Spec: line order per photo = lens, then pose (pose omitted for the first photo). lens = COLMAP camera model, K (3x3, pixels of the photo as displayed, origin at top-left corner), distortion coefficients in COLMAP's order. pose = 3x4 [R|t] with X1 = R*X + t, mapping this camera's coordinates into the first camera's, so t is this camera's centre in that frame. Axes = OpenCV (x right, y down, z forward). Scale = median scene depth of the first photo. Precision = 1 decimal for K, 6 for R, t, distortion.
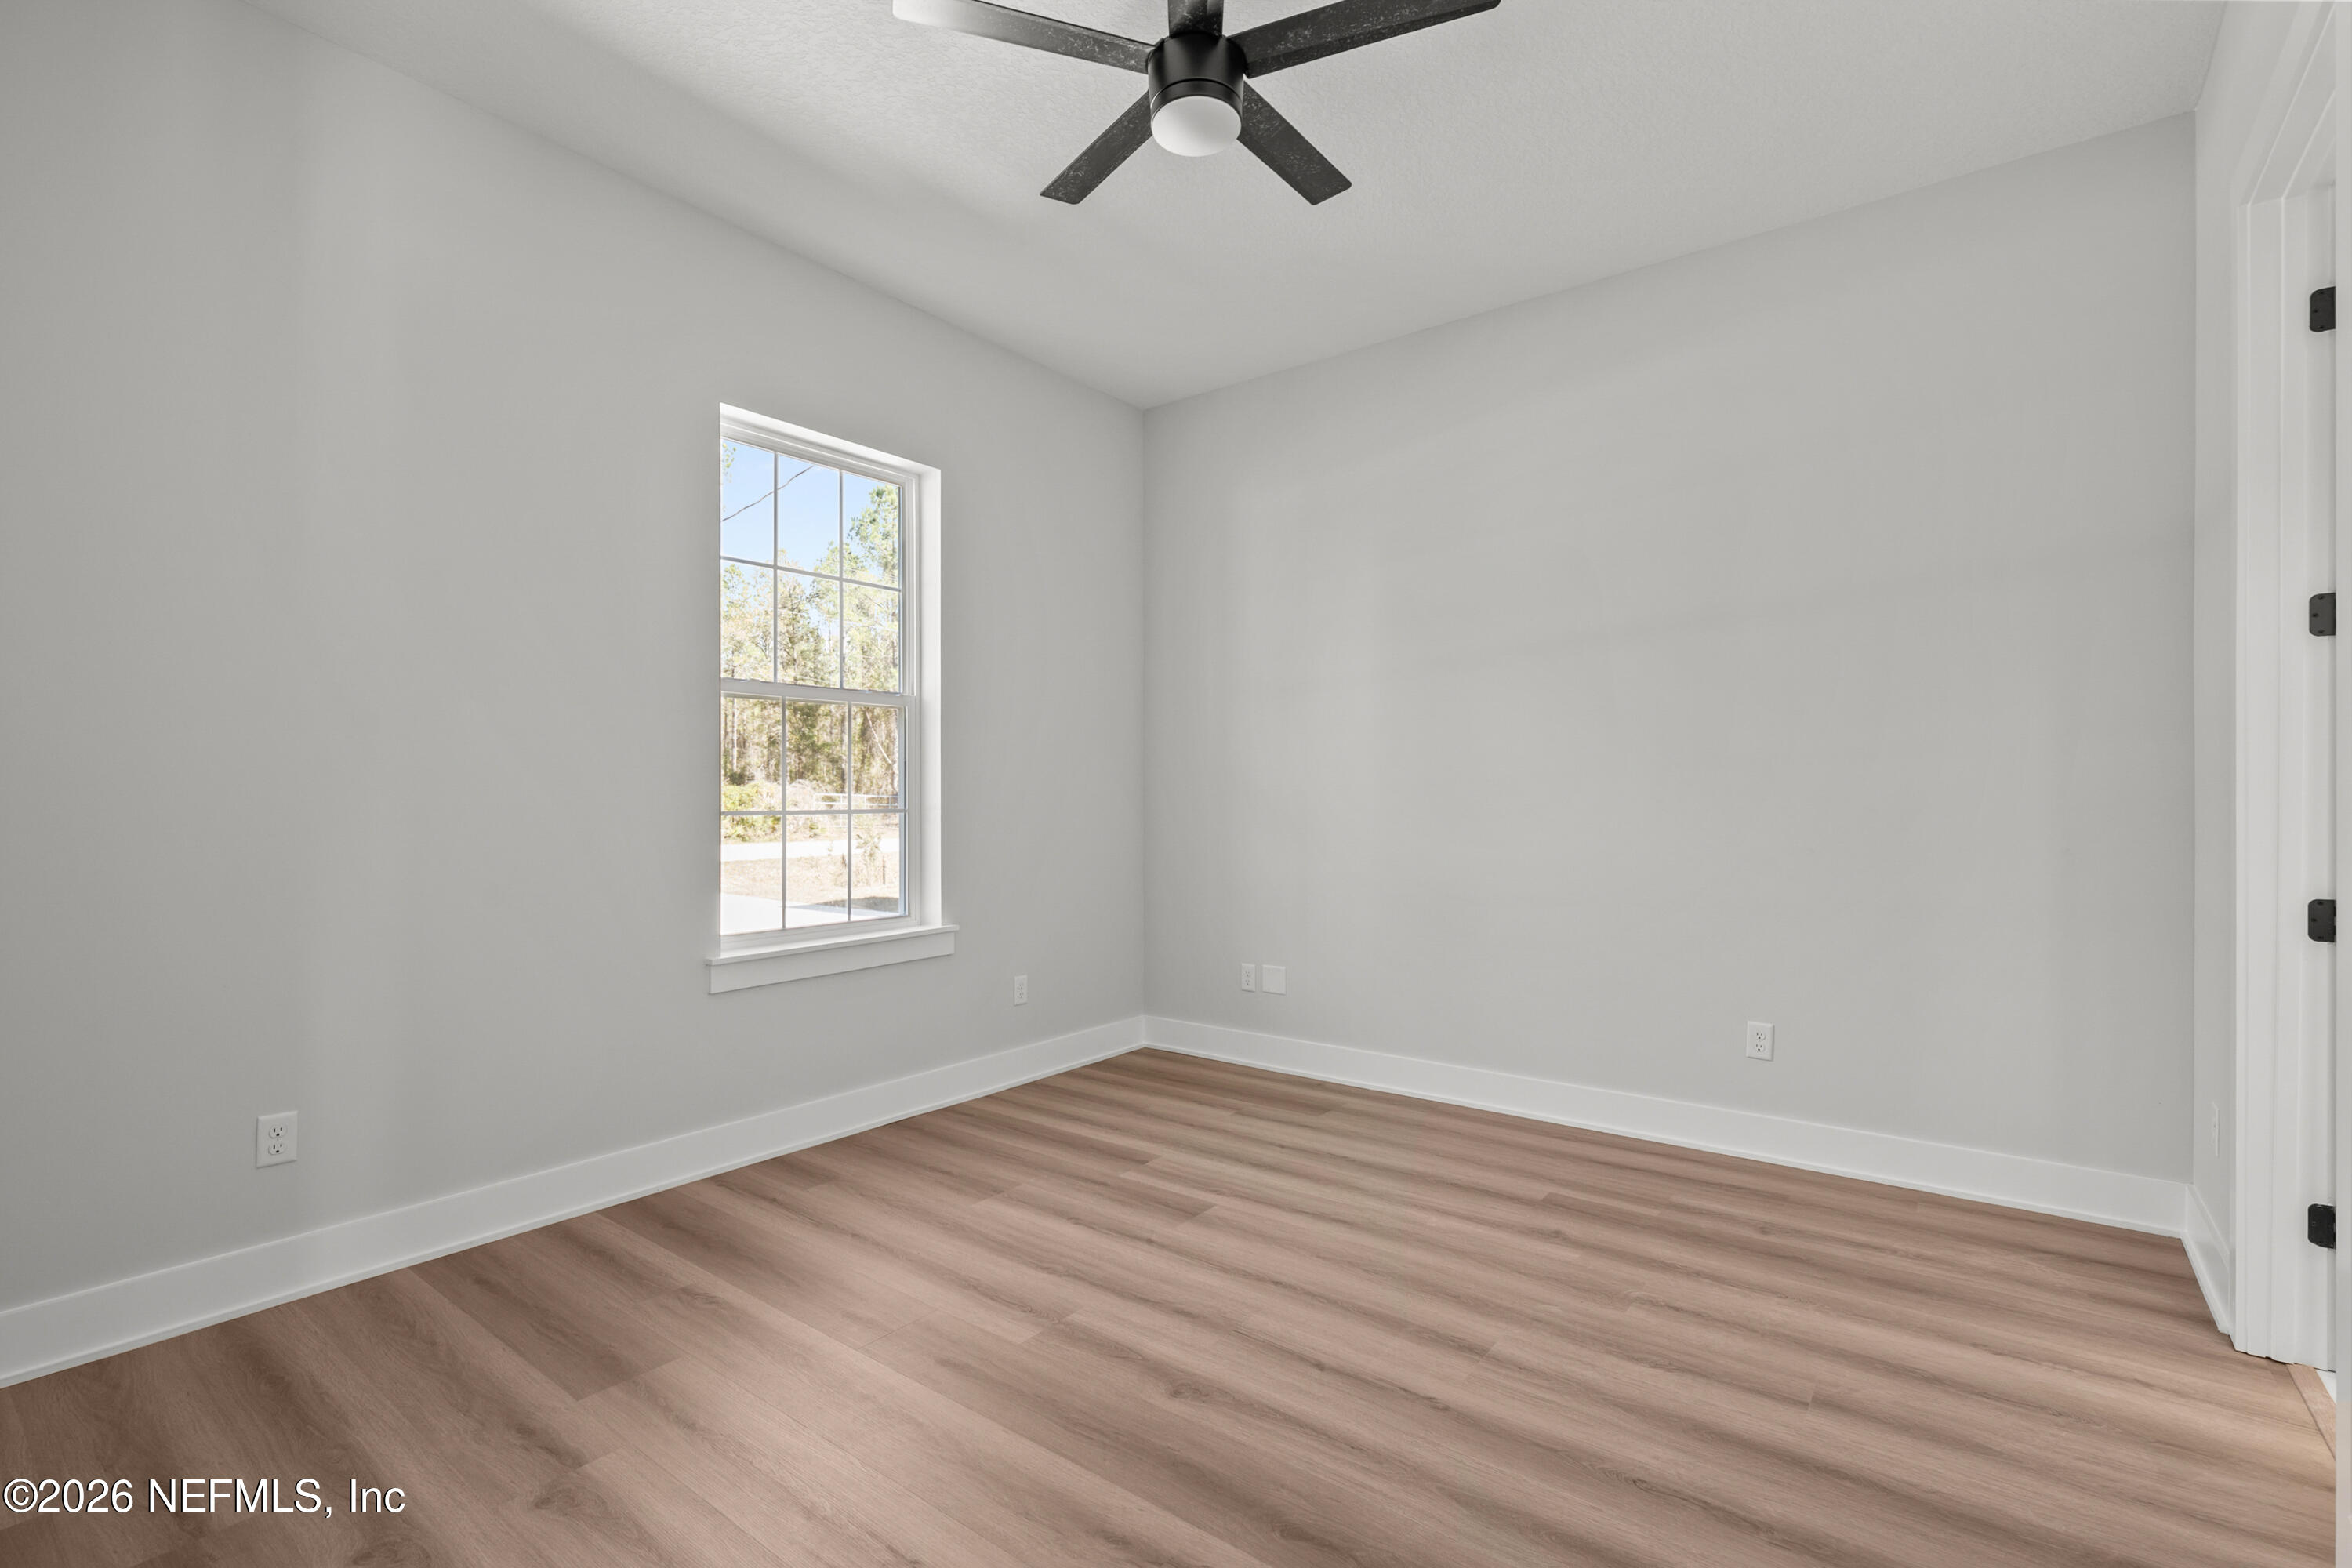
lens RADIAL K [[1052.5, 0, 1158.5], [0, 1052.5, 780.2], [0, 0, 1]] dist [0.001409, -0.000301]
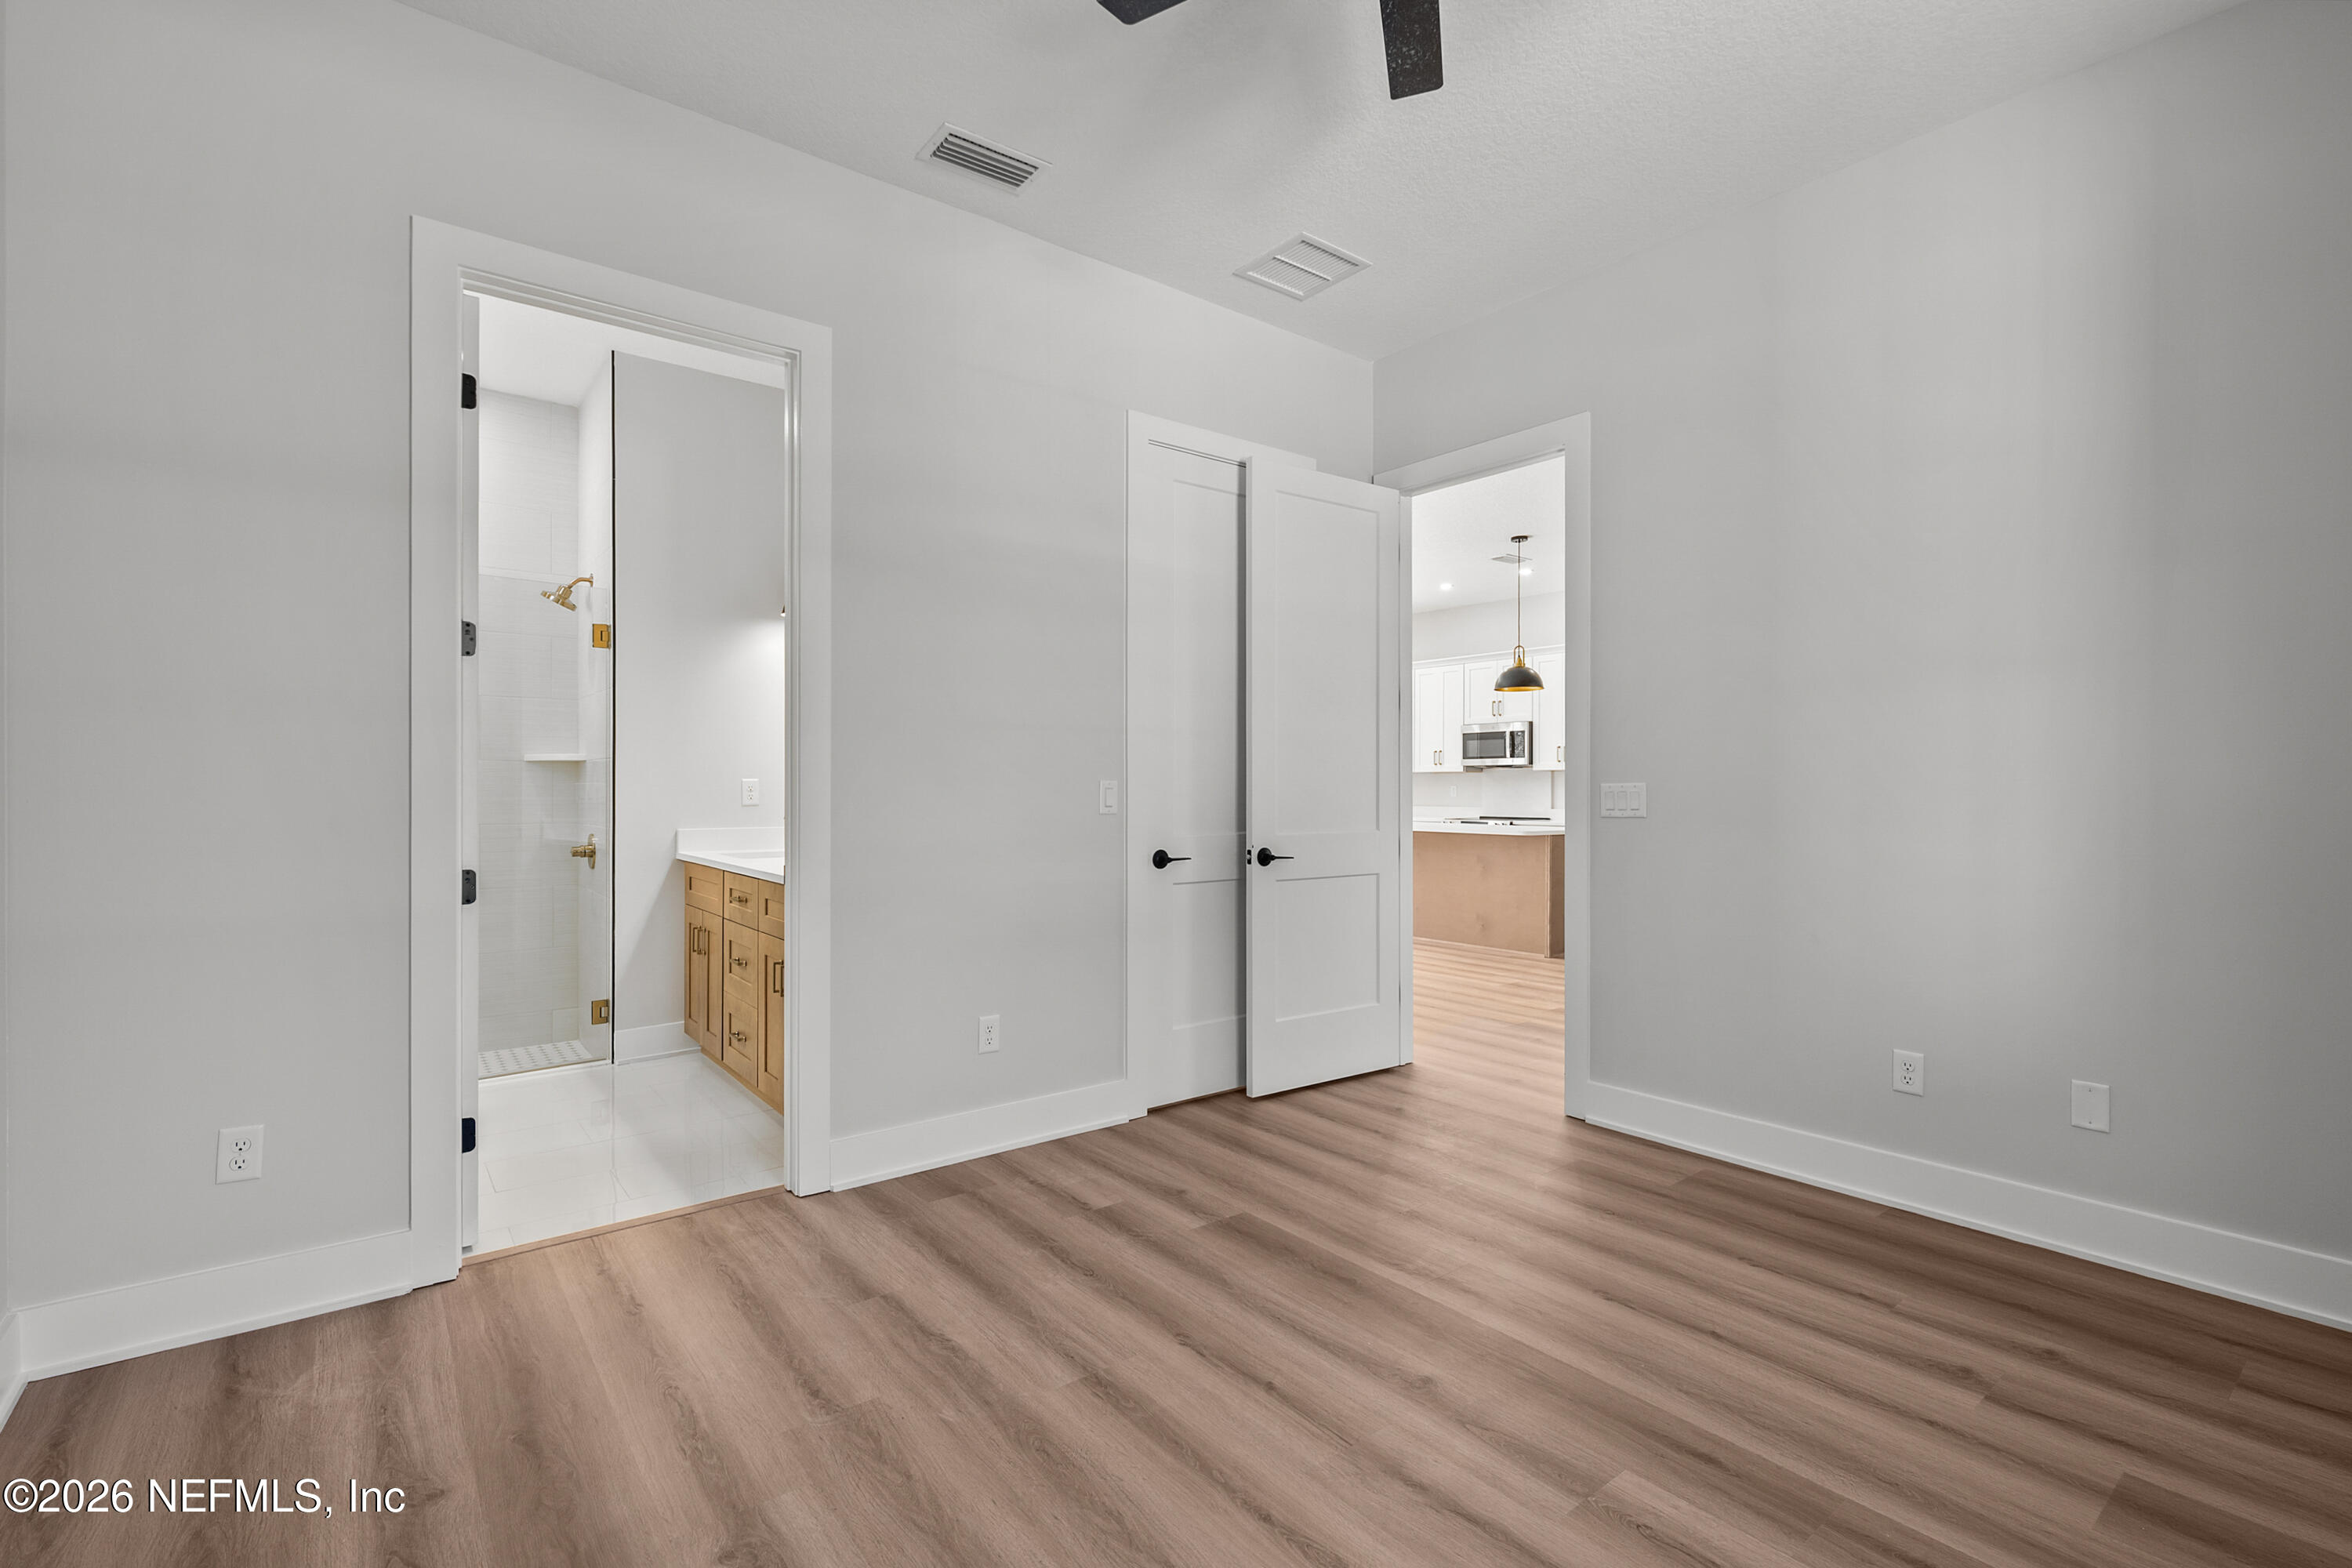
lens RADIAL K [[1052.5, 0, 1169.7], [0, 1052.5, 792.8], [0, 0, 1]] dist [0.001409, -0.000301]
pose [[-0.972546, -0.001697, 0.232703, 0.020877], [-0.004766, 0.999909, -0.012627, 0.033241], [-0.232660, -0.013389, -0.972466, 1.940088]]
